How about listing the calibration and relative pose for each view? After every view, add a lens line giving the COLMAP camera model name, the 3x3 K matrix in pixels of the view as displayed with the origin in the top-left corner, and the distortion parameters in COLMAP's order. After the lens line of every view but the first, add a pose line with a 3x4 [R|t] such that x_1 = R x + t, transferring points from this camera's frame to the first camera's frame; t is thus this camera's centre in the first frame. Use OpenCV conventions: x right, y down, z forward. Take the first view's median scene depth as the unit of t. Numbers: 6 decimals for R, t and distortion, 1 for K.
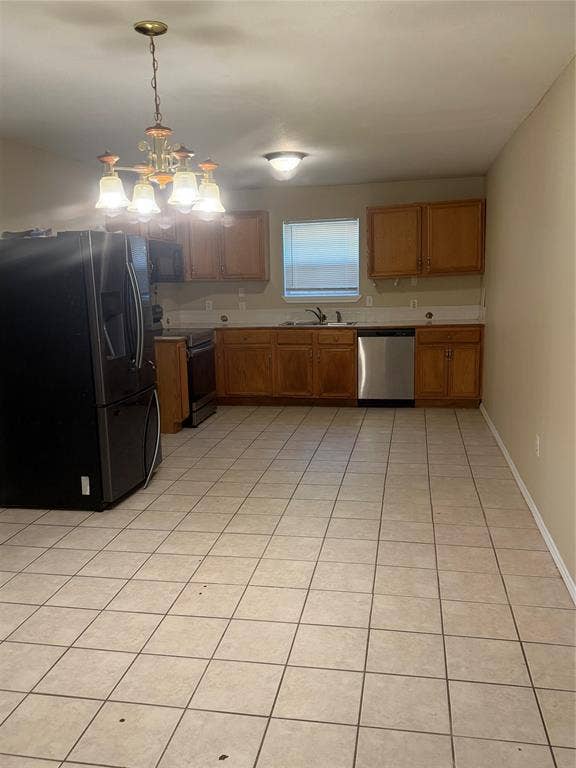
lens RADIAL K [[663.7, 0, 285.5], [0, 663.7, 386.0], [0, 0, 1]] dist [0.020328, -0.008004]
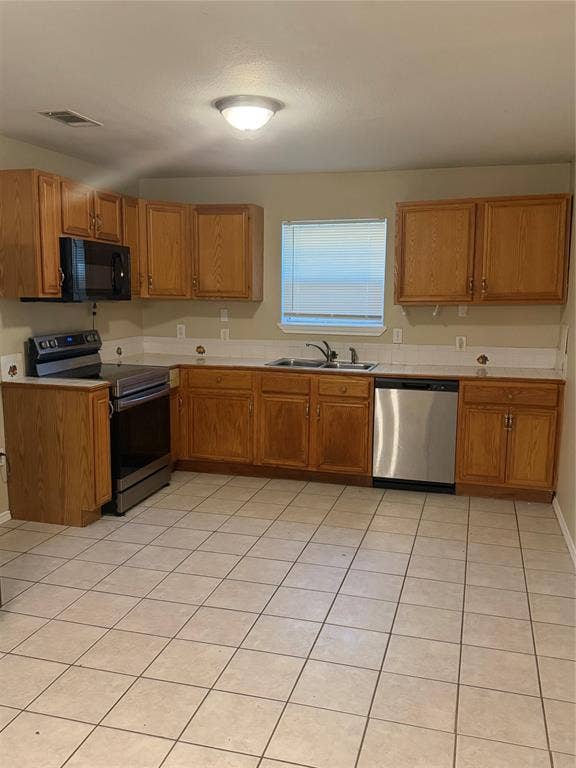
lens RADIAL K [[663.7, 0, 290.9], [0, 663.7, 380.4], [0, 0, 1]] dist [0.020328, -0.008004]
pose [[0.995758, 0.046343, -0.079484, 0.074909], [-0.048558, 0.998478, -0.026161, -0.058547], [0.078151, 0.029910, 0.996493, 0.299110]]
